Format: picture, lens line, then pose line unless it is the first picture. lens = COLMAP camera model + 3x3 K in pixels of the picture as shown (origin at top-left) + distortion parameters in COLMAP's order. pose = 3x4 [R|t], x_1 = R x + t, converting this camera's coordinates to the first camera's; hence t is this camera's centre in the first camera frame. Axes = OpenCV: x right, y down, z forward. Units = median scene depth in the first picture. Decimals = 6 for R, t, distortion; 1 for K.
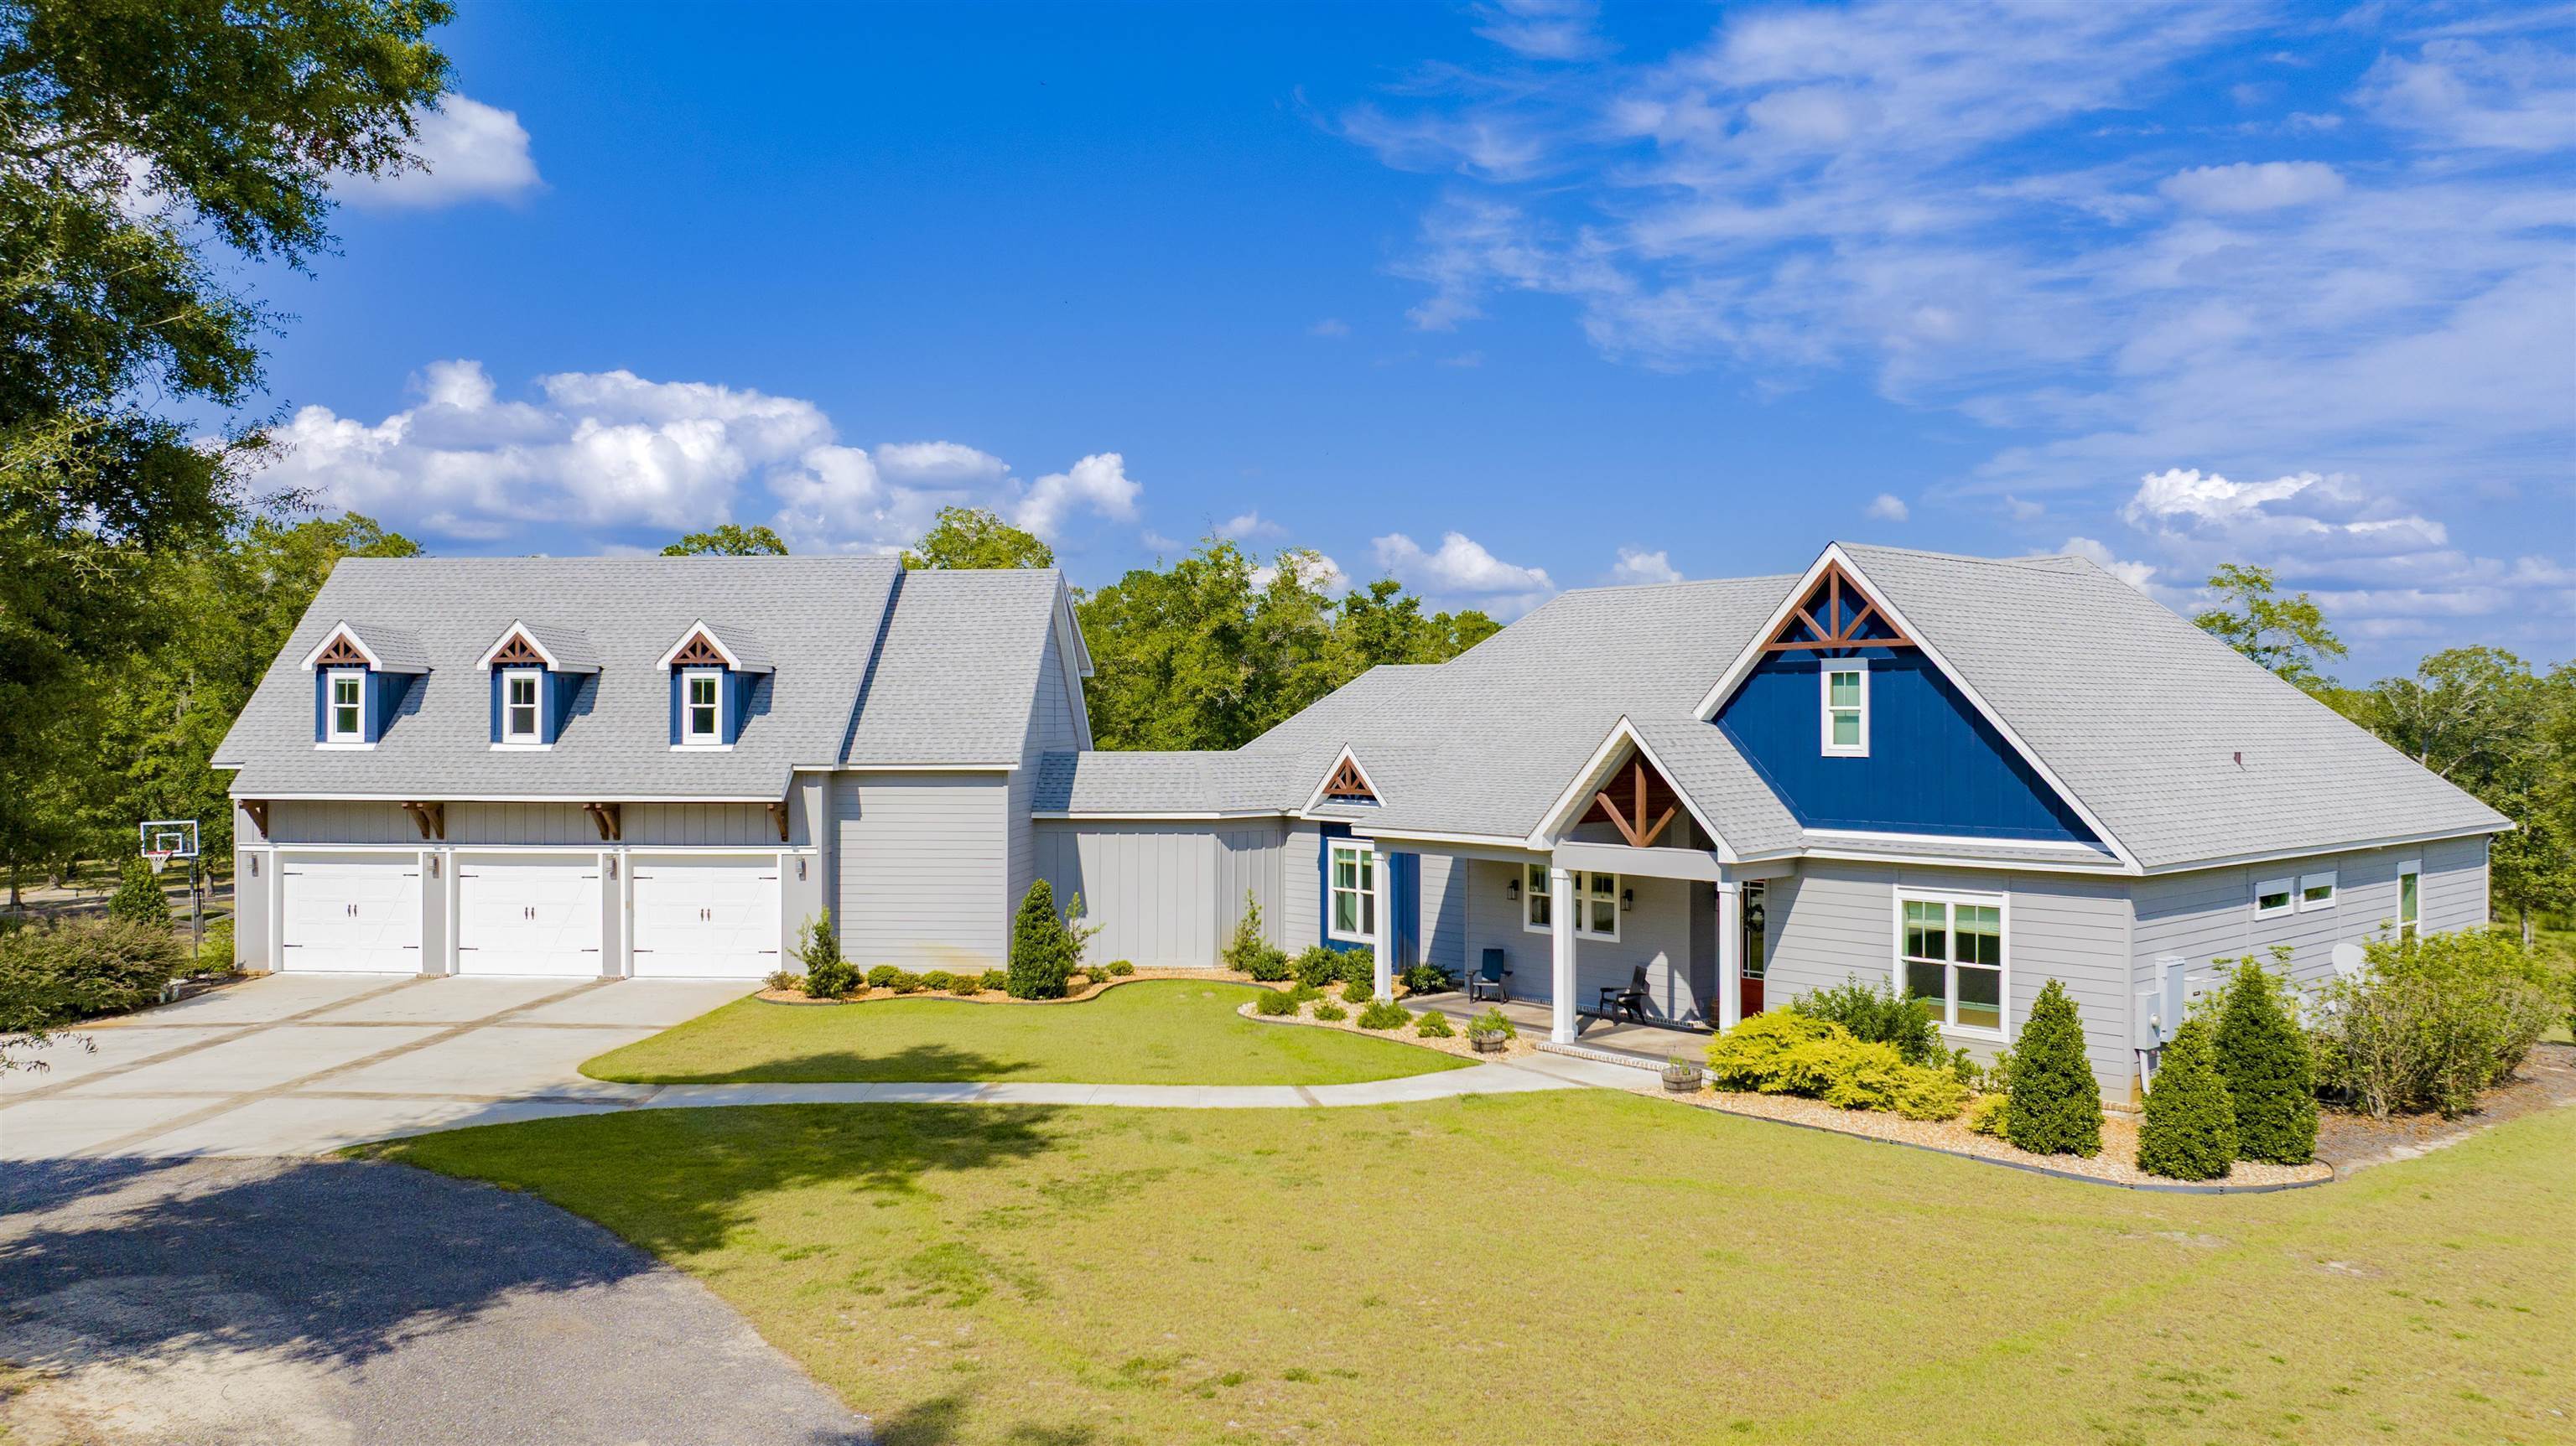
lens RADIAL K [[1822.1, 0, 1305.9], [0, 1822.1, 711.7], [0, 0, 1]] dist [-0.025144, -0.002374]
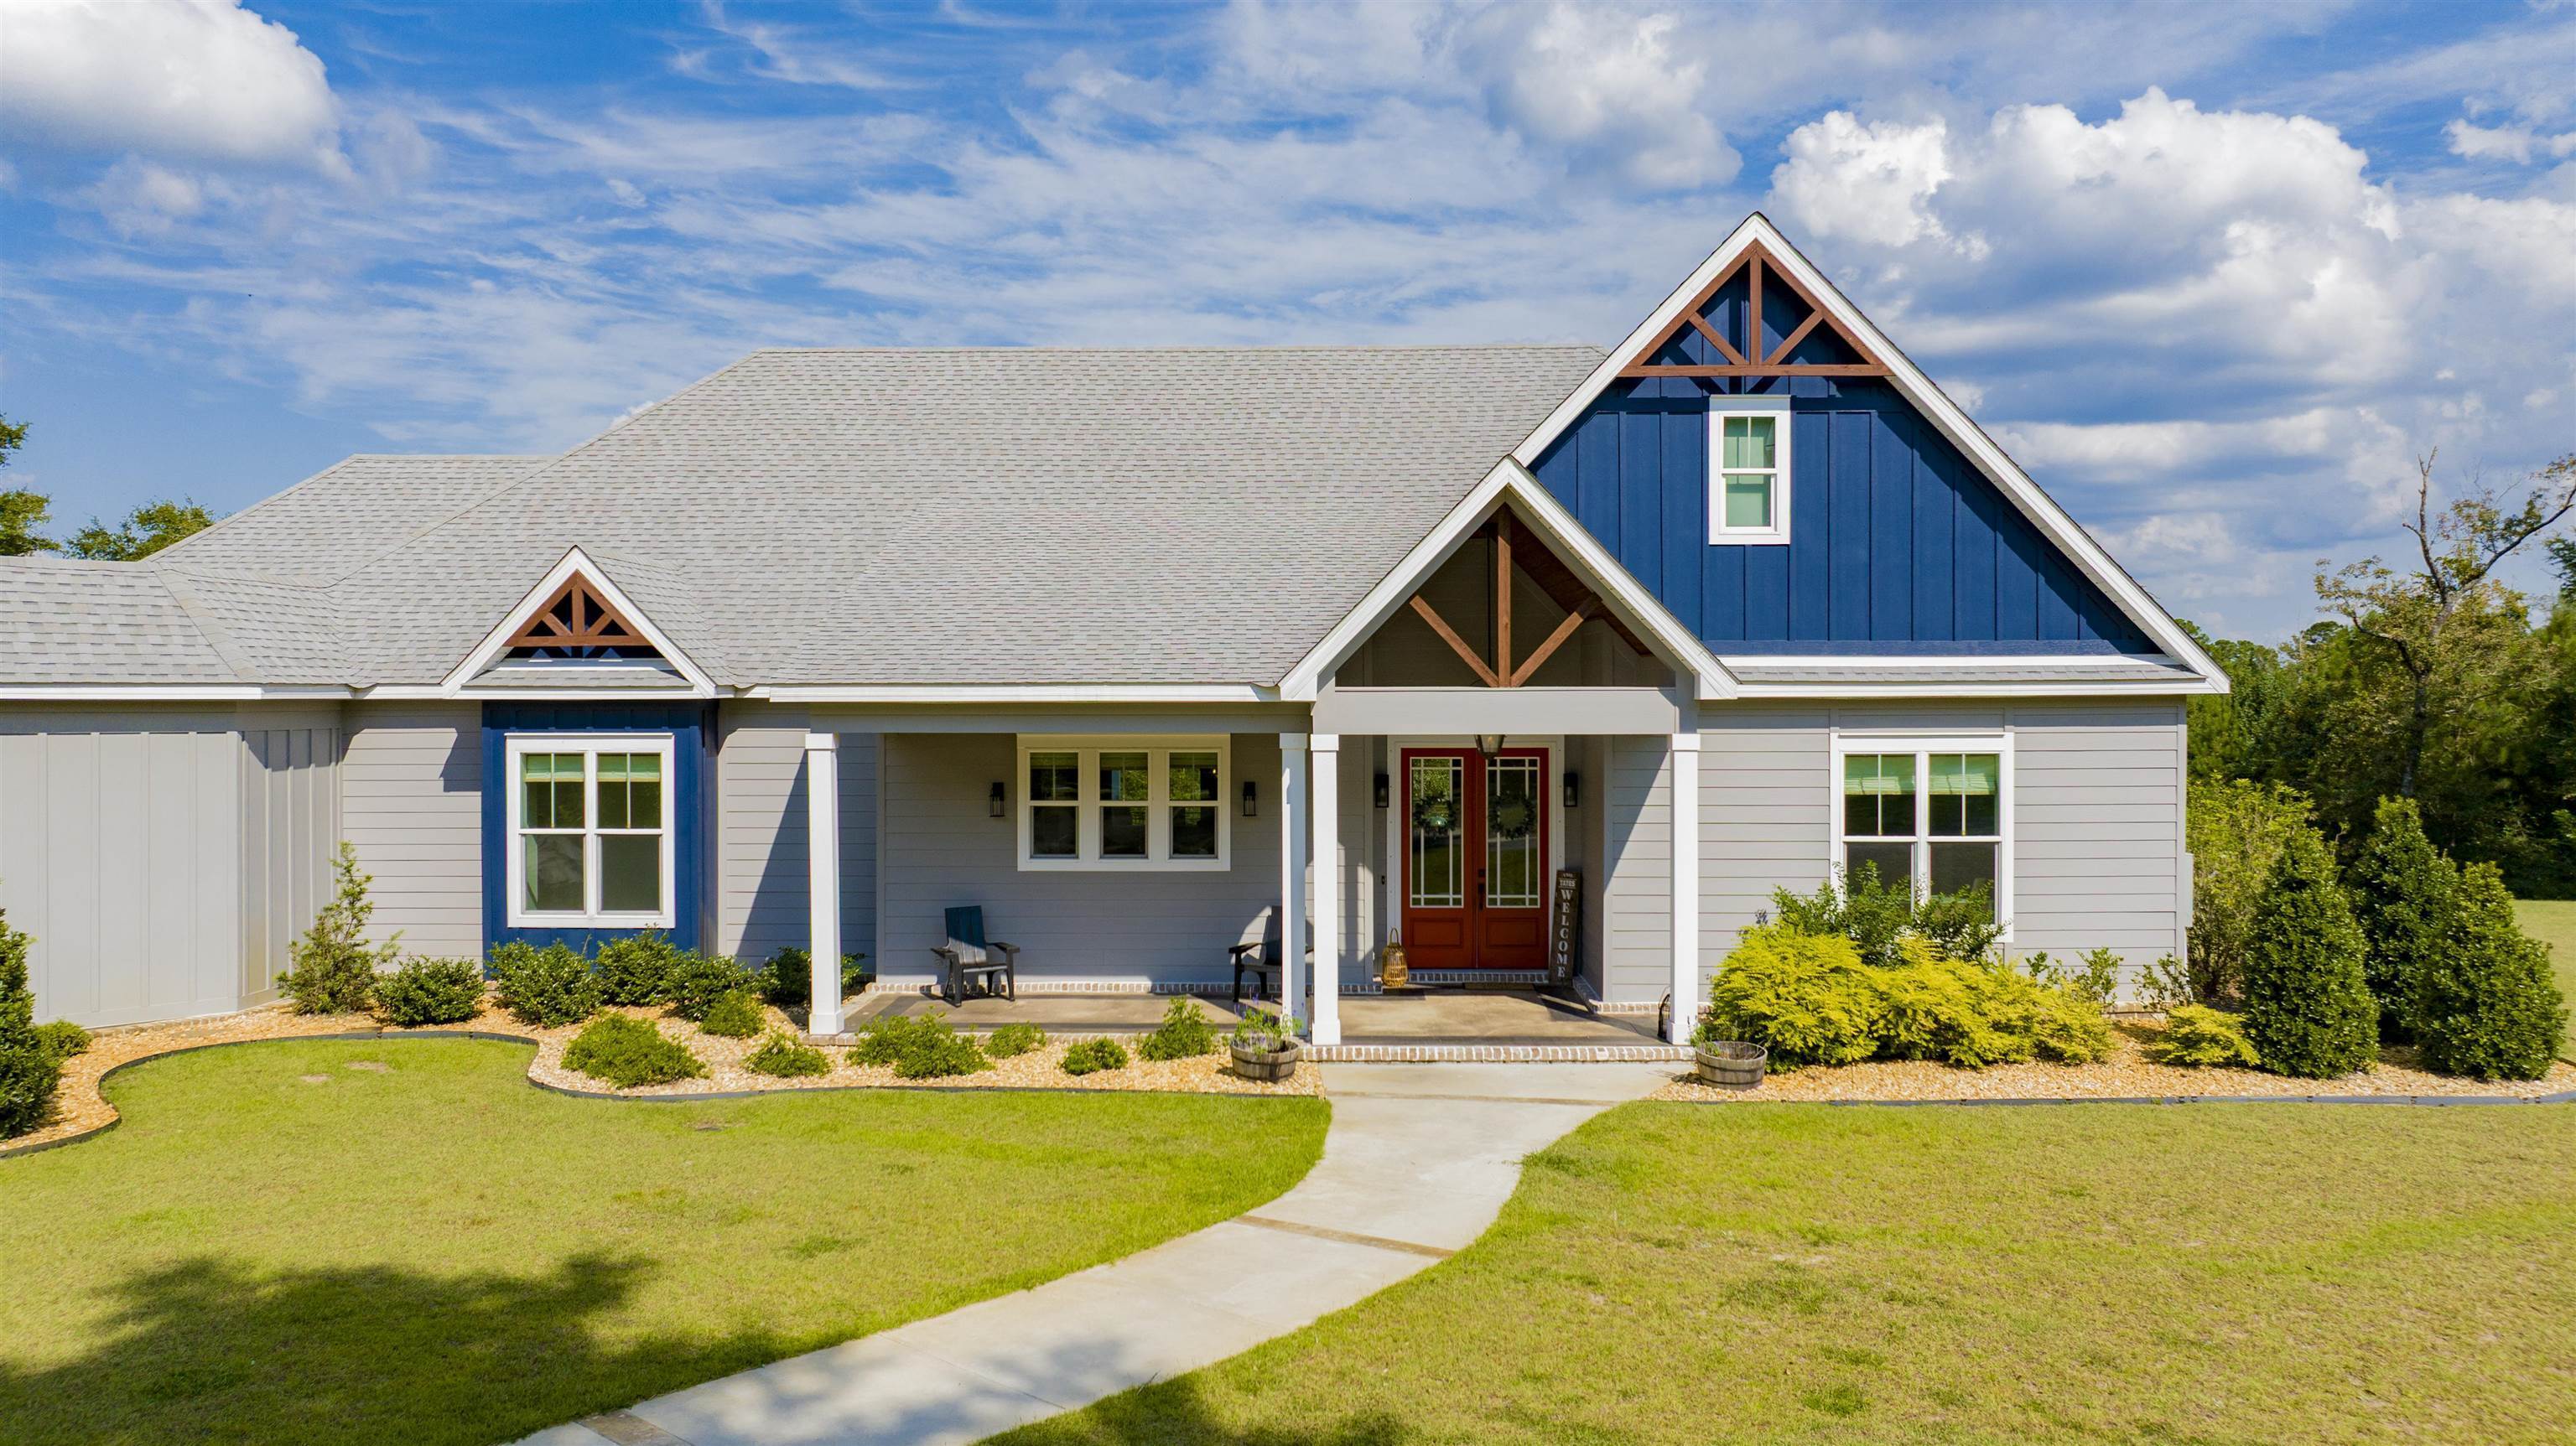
lens RADIAL K [[1828.2, 0, 1288.0], [0, 1828.2, 723.0], [0, 0, 1]] dist [-0.010754, 0.005499]
pose [[0.670662, -0.010588, 0.741687, -0.265882], [-0.002565, 0.999859, 0.016594, 0.068409], [-0.741758, -0.013031, 0.670541, 0.586459]]
